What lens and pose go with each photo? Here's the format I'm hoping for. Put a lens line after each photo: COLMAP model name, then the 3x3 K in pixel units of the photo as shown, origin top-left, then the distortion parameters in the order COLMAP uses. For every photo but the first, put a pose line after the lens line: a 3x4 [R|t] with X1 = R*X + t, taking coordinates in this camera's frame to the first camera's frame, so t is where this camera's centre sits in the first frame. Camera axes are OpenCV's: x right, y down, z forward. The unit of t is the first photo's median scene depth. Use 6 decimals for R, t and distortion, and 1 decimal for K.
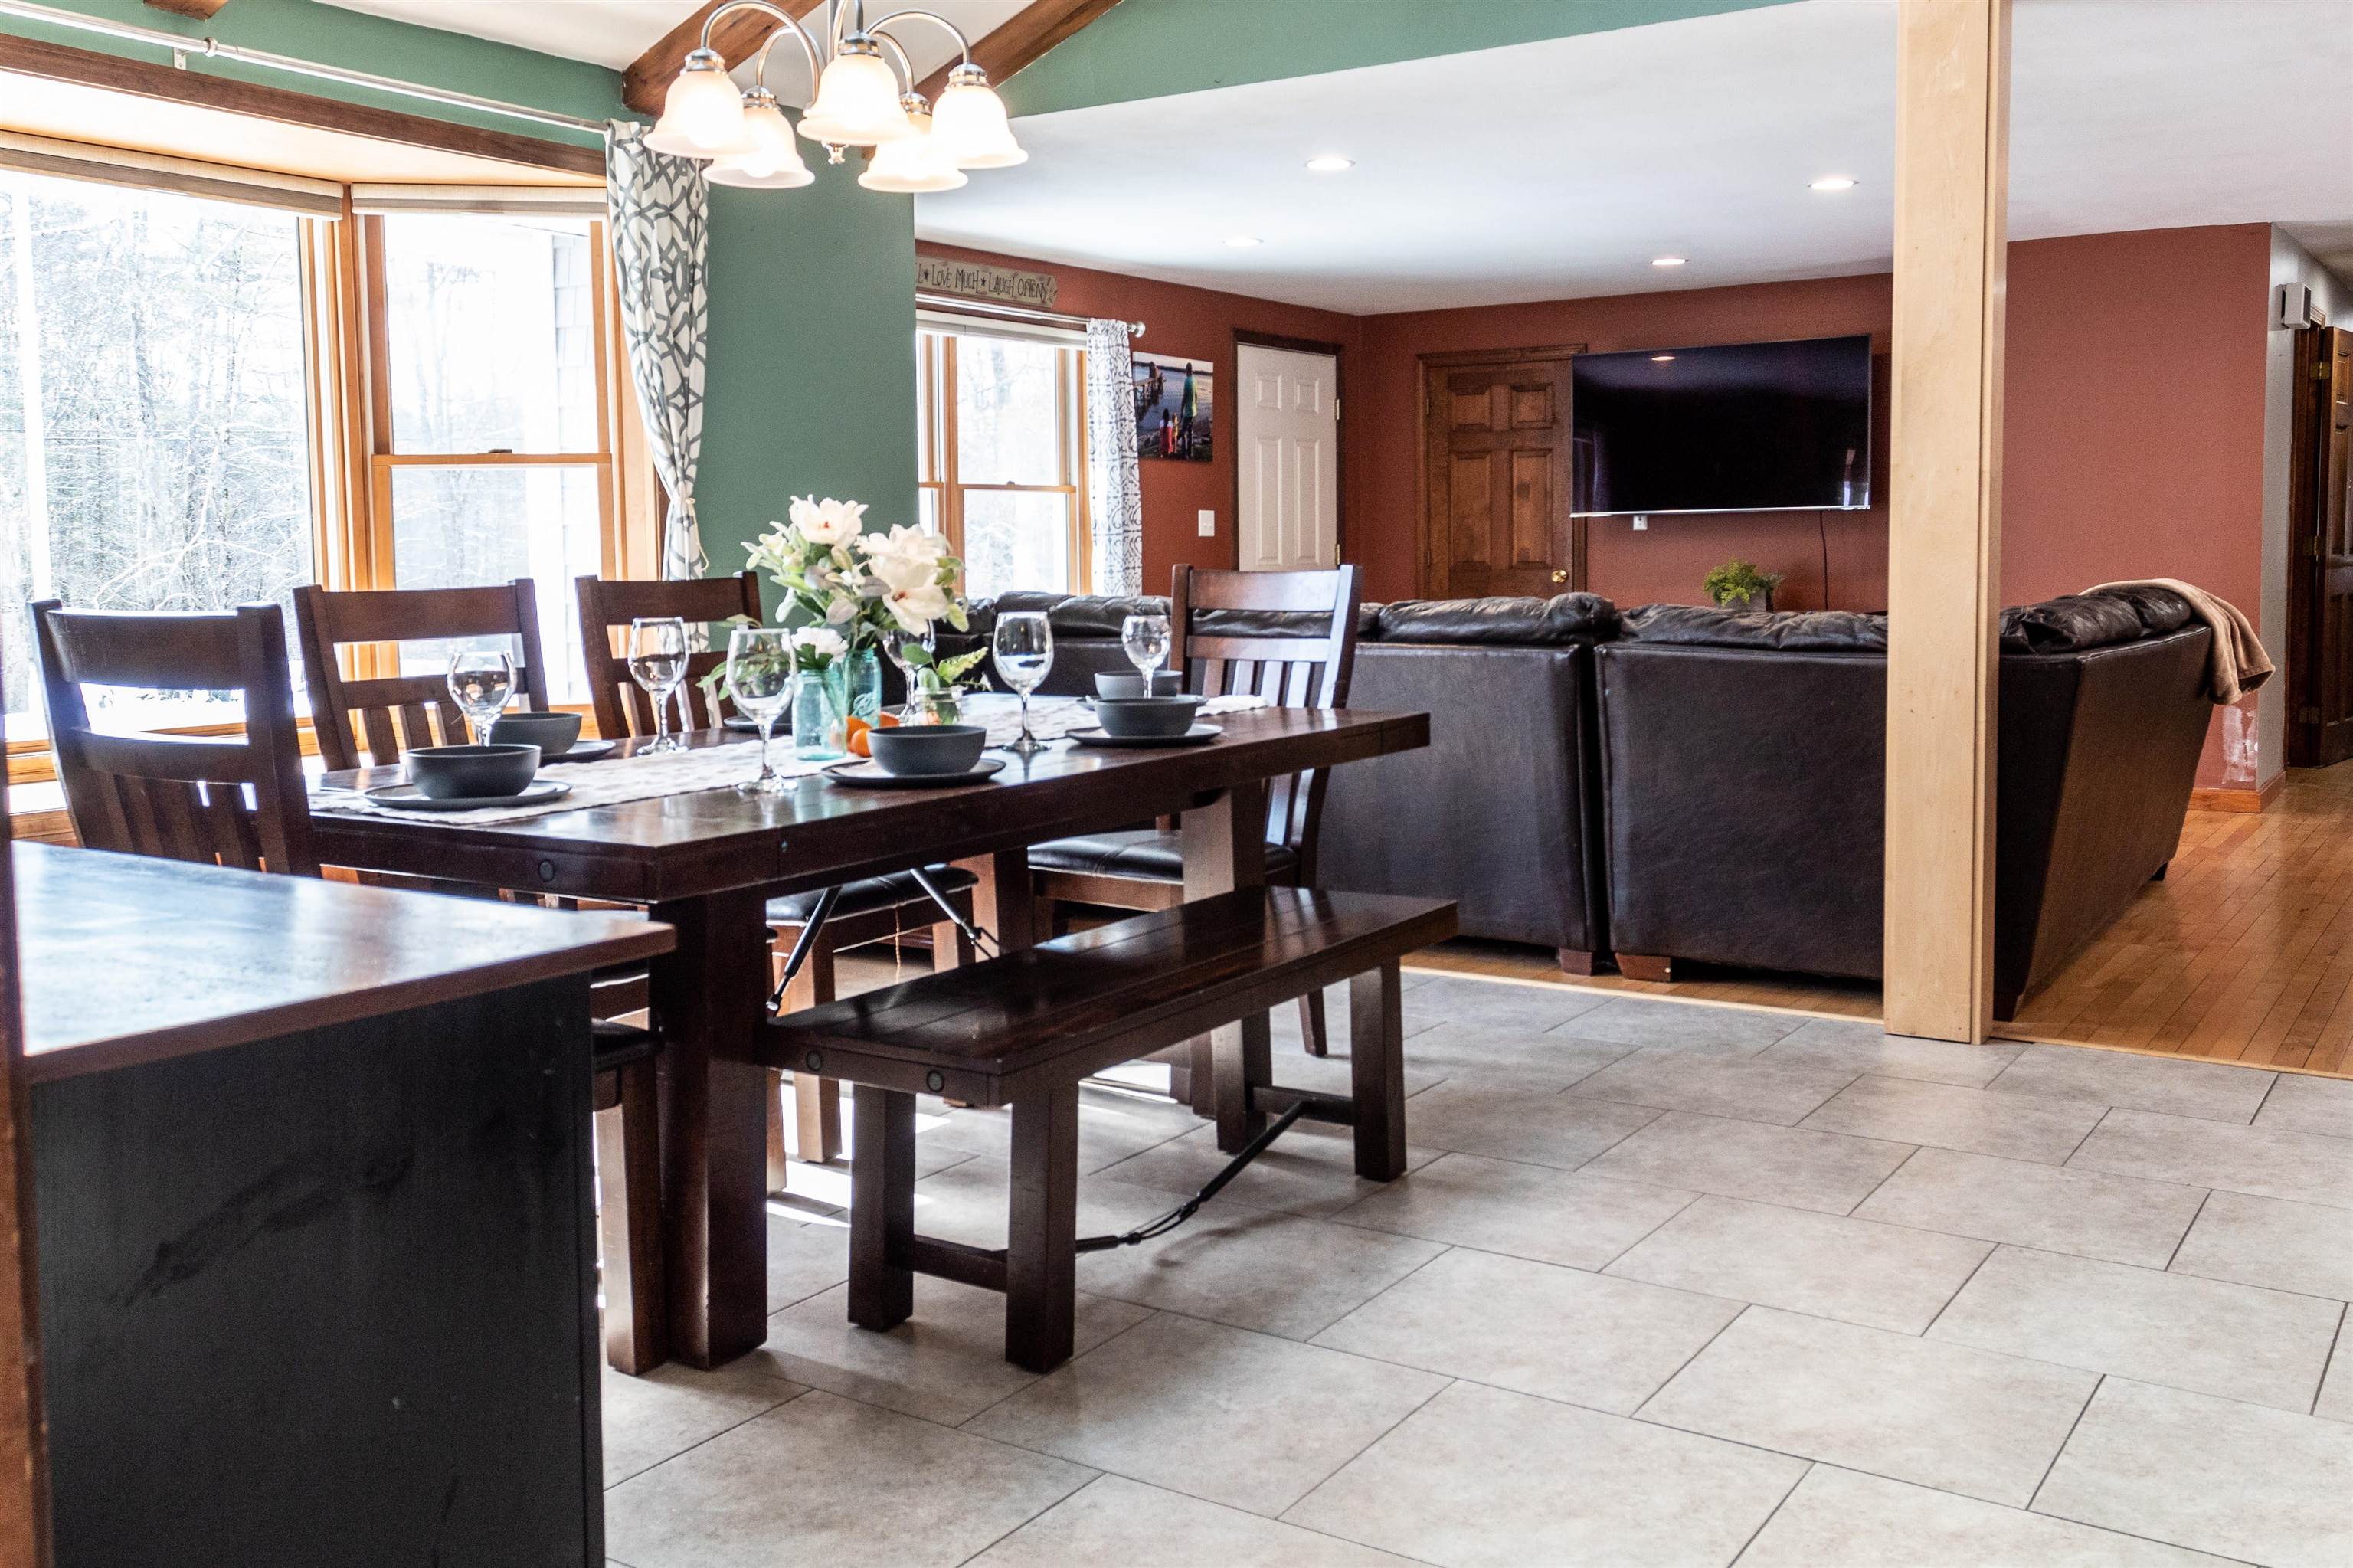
lens RADIAL K [[2066.1, 0, 1101.5], [0, 2066.1, 668.8], [0, 0, 1]] dist [0.037179, 0.003245]
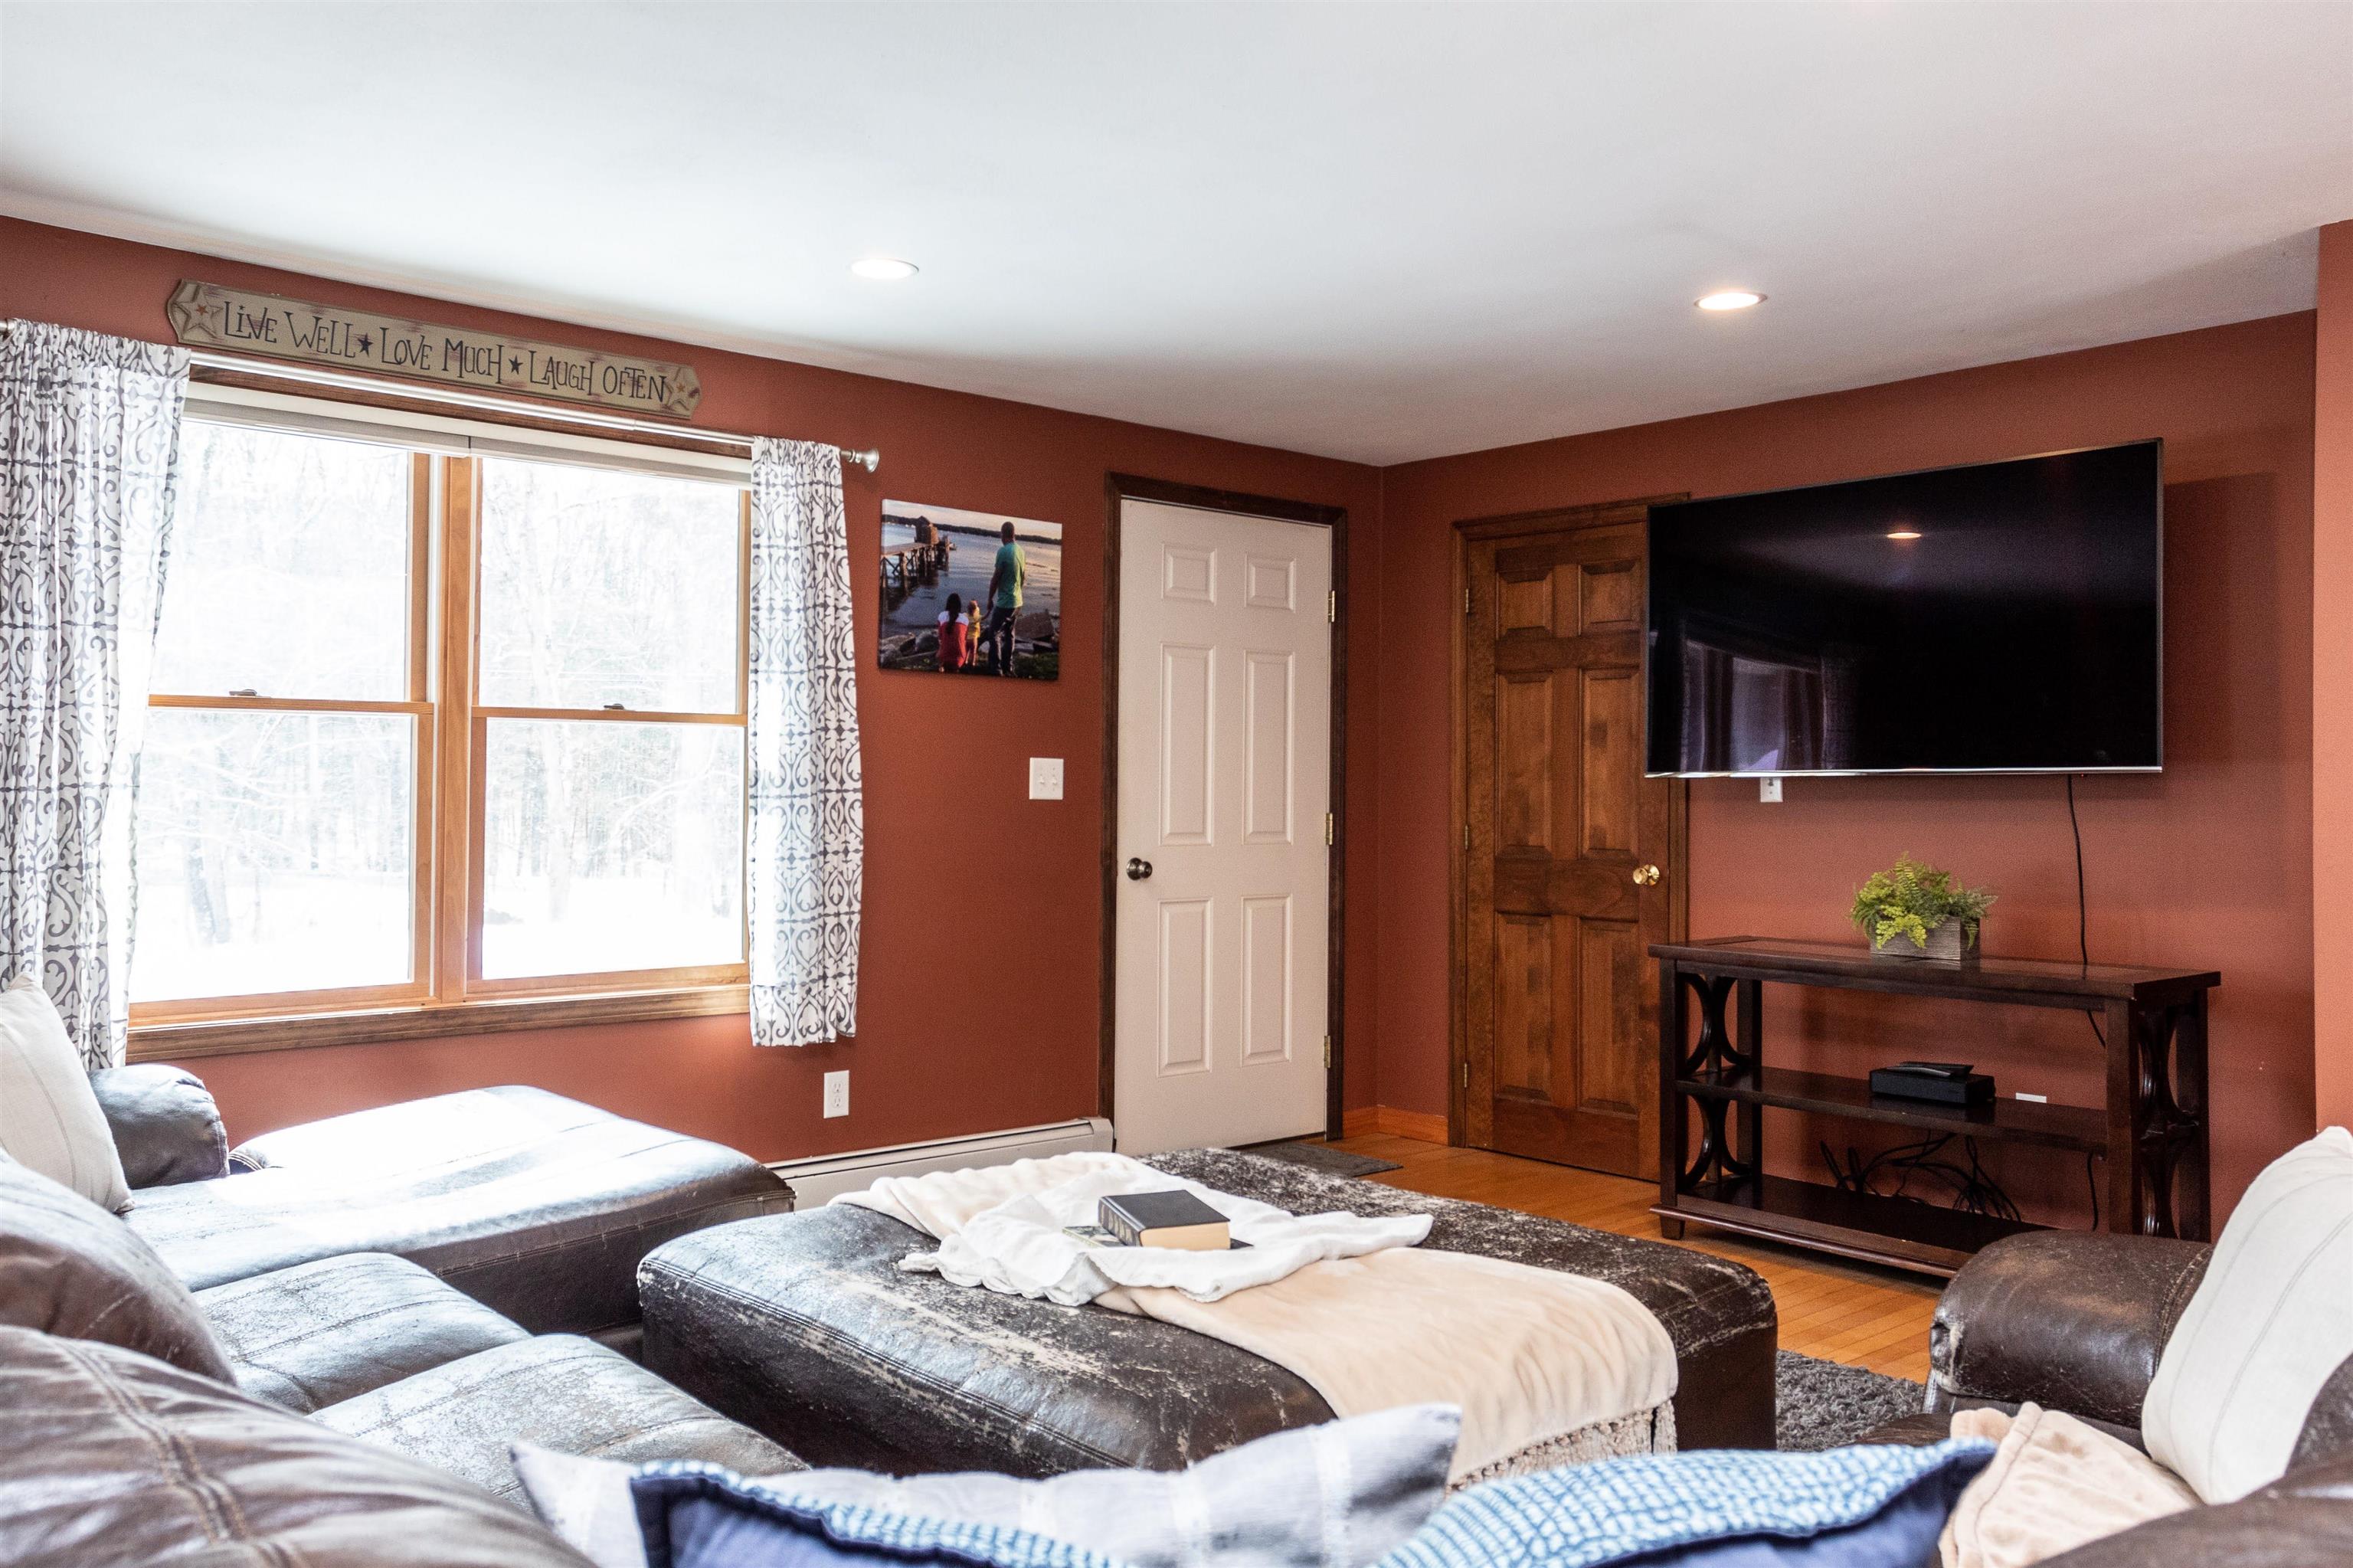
lens RADIAL K [[1873.3, 0, 1229.3], [0, 1873.3, 779.4], [0, 0, 1]] dist [0.001371, 0.001380]
pose [[0.980875, 0.016009, -0.193978, 0.226454], [-0.028240, 0.997771, -0.060453, -0.039624], [0.192578, 0.064775, 0.979141, 0.481272]]
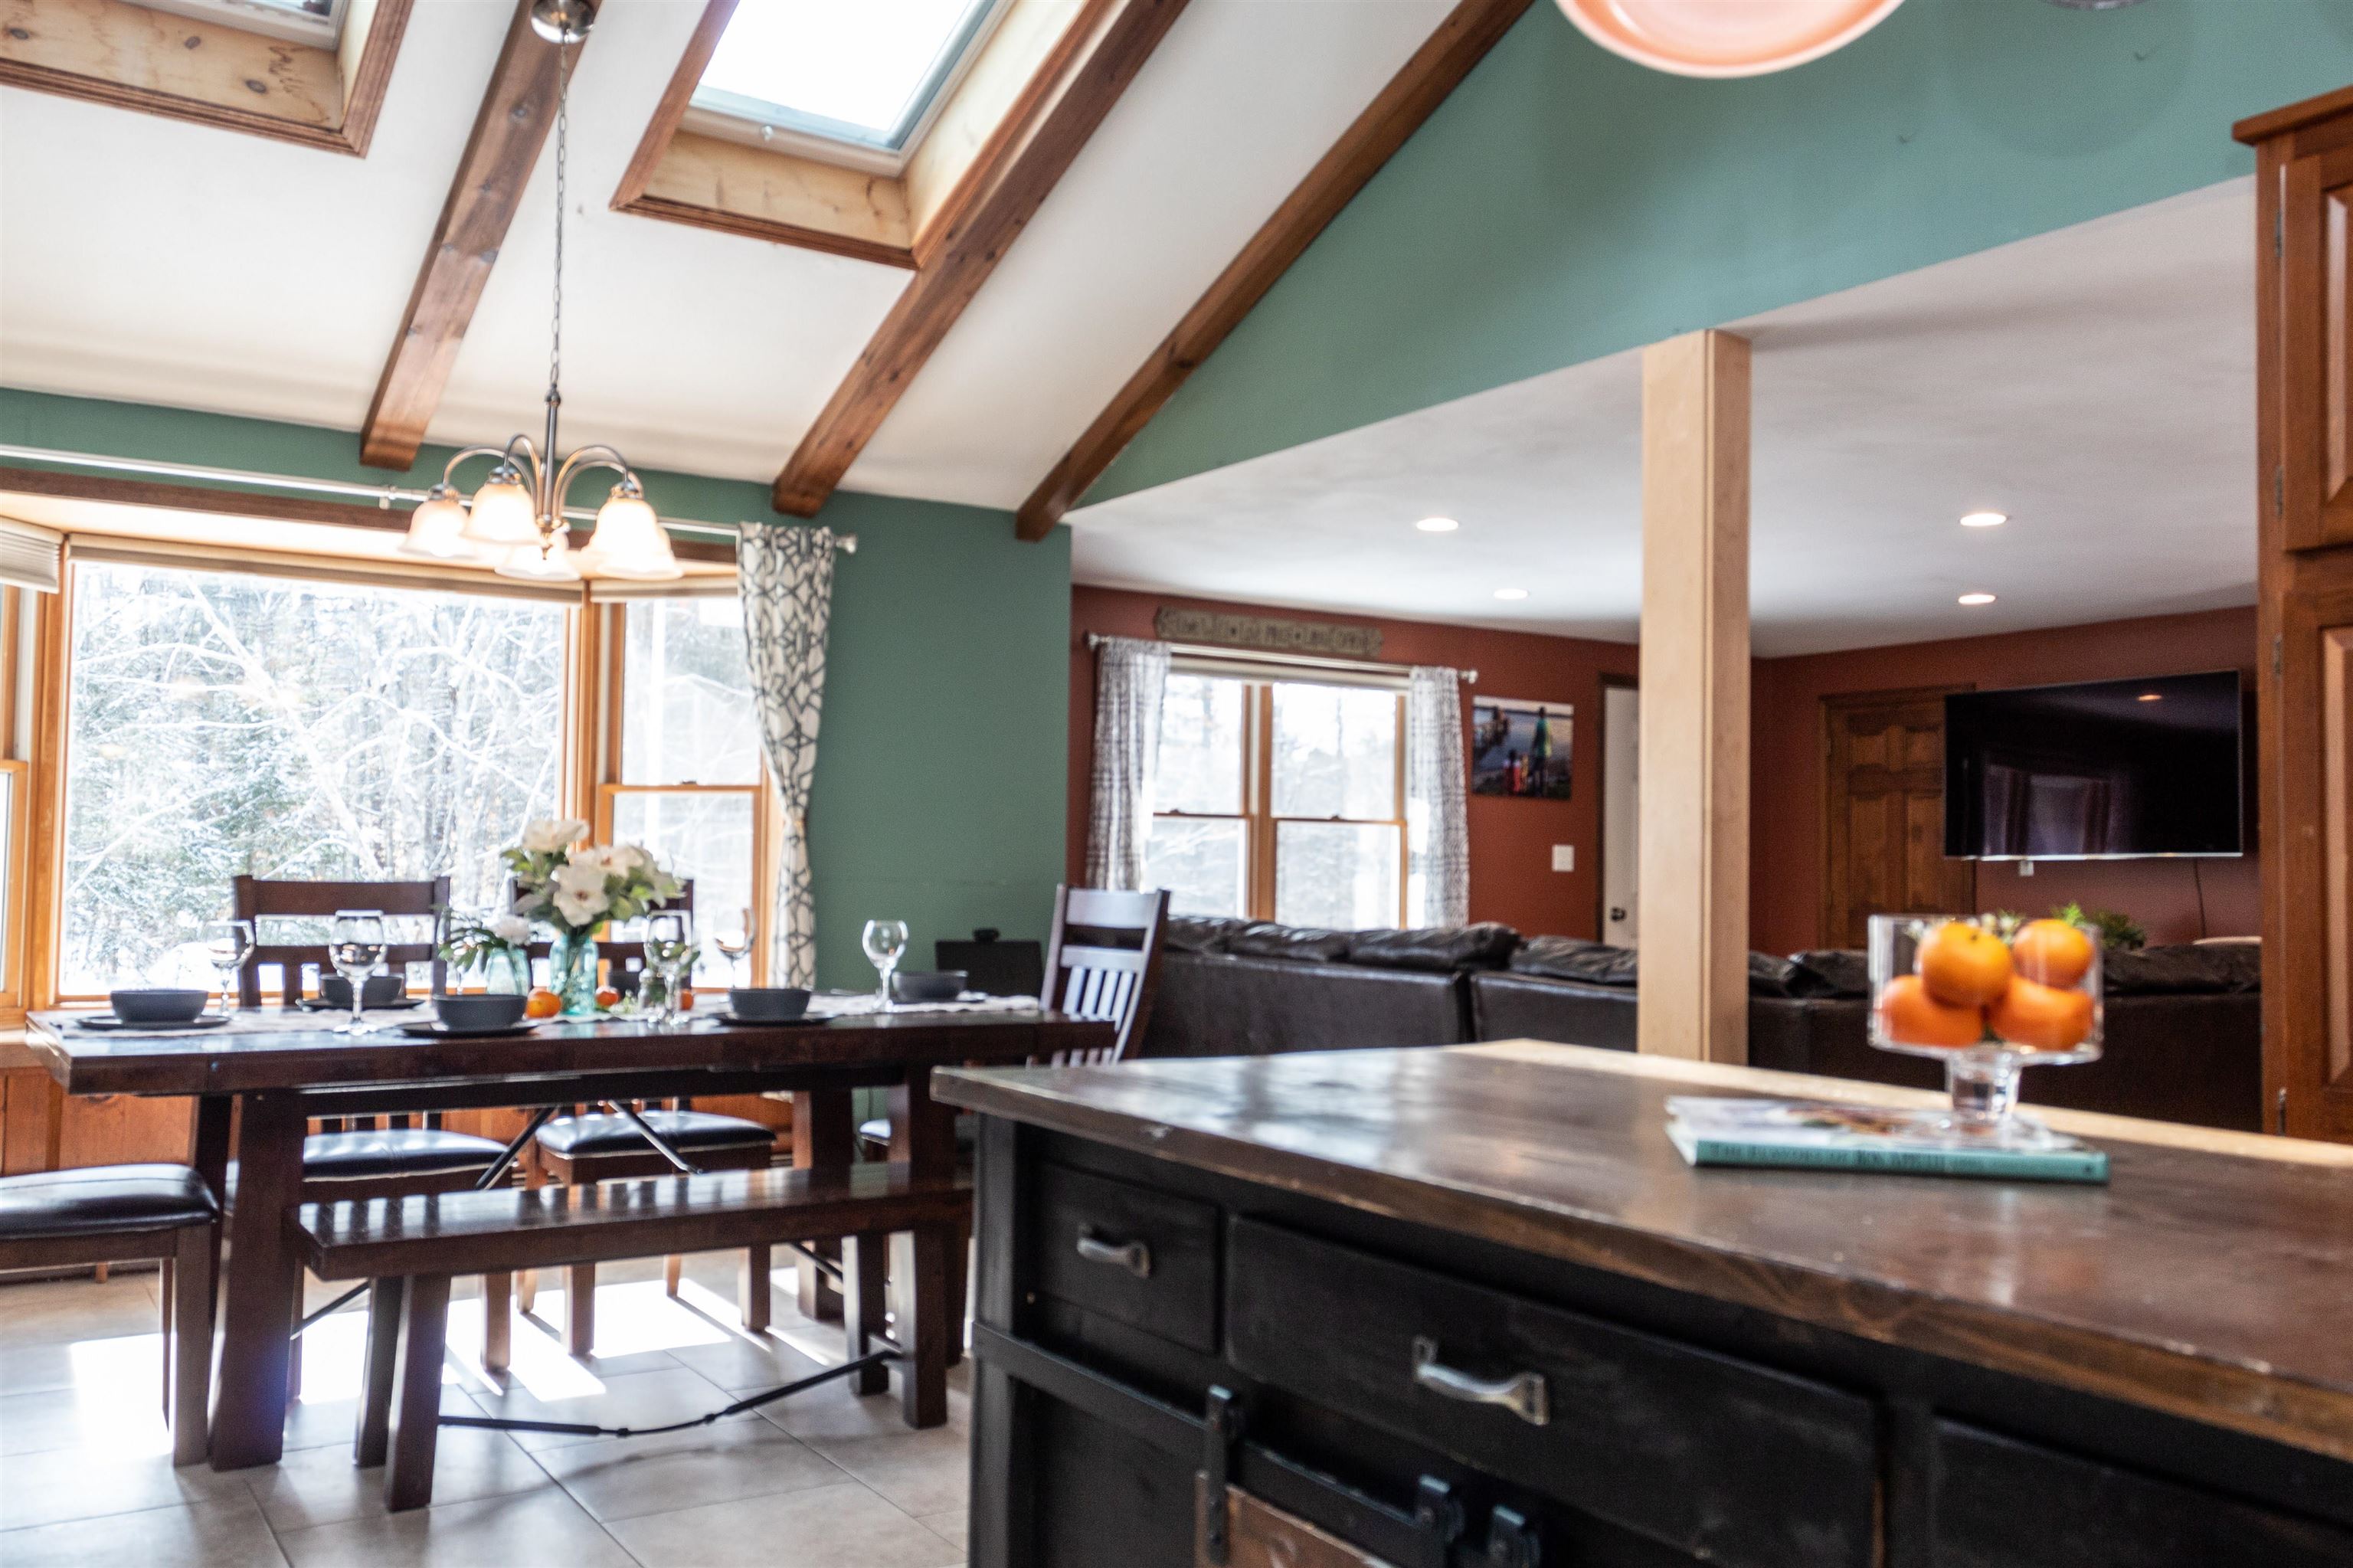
lens RADIAL K [[1947.8, 0, 1138.2], [0, 1947.8, 789.8], [0, 0, 1]] dist [0.007765, 0.001049]
pose [[0.916575, 0.007161, -0.399799, 0.260078], [-0.049353, 0.994221, -0.095340, -0.000687], [0.396806, 0.107117, 0.911631, 0.017655]]
